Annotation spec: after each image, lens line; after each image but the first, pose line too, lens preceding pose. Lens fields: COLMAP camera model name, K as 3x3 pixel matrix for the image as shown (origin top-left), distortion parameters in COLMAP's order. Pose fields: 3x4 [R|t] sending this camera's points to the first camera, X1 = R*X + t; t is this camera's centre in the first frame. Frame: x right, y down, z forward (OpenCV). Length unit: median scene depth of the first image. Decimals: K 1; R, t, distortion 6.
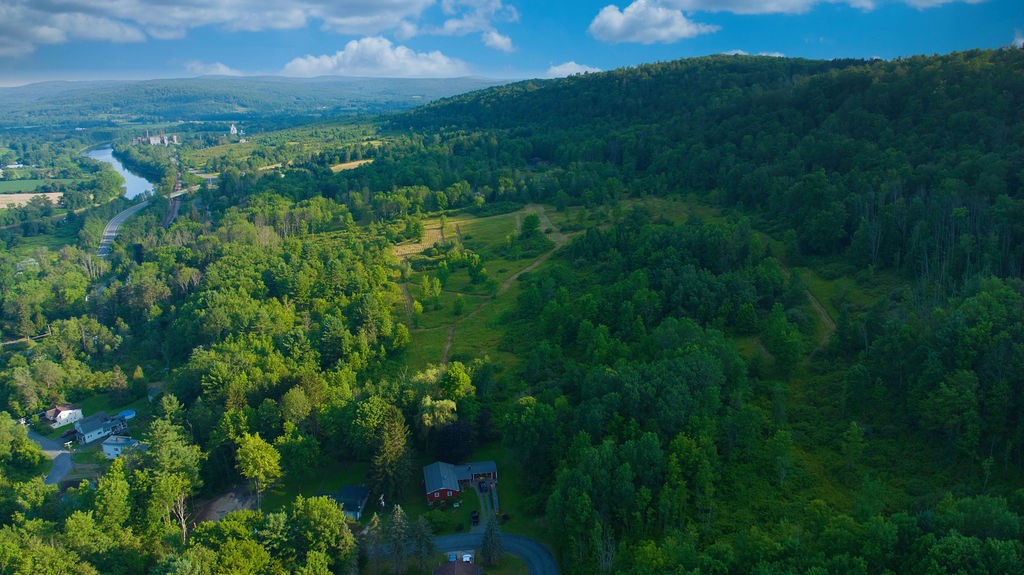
lens RADIAL K [[719.8, 0, 513.2], [0, 719.8, 286.5], [0, 0, 1]] dist [-0.104803, -0.012845]
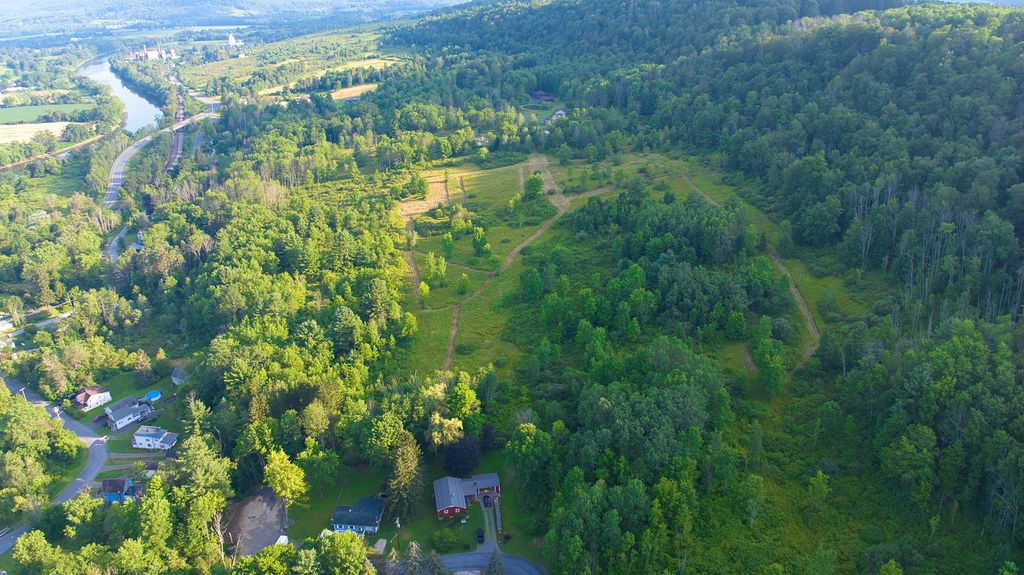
lens RADIAL K [[719.8, 0, 512.9], [0, 719.8, 285.0], [0, 0, 1]] dist [-0.104803, -0.012845]
pose [[0.999979, 0.003487, -0.005469, 0.001567], [-0.002708, 0.990651, 0.136391, -0.130548], [0.005894, -0.136374, 0.990640, -0.035294]]
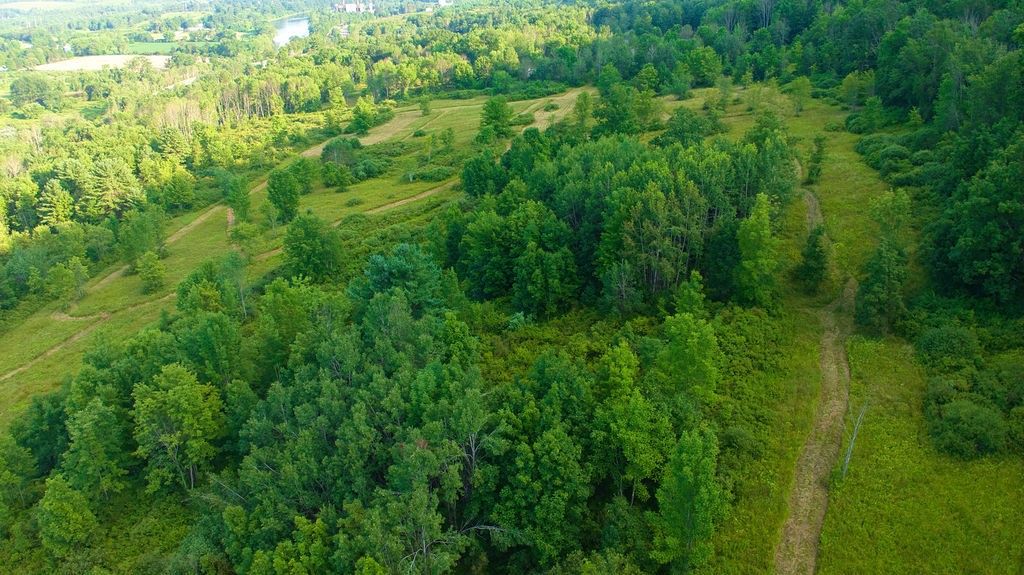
lens RADIAL K [[719.8, 0, 511.2], [0, 719.8, 287.5], [0, 0, 1]] dist [-0.104803, -0.012845]
pose [[0.935493, 0.141473, -0.323787, 0.356108], [-0.090397, 0.981677, 0.167748, -0.078223], [0.341586, -0.127657, 0.931140, 0.713146]]
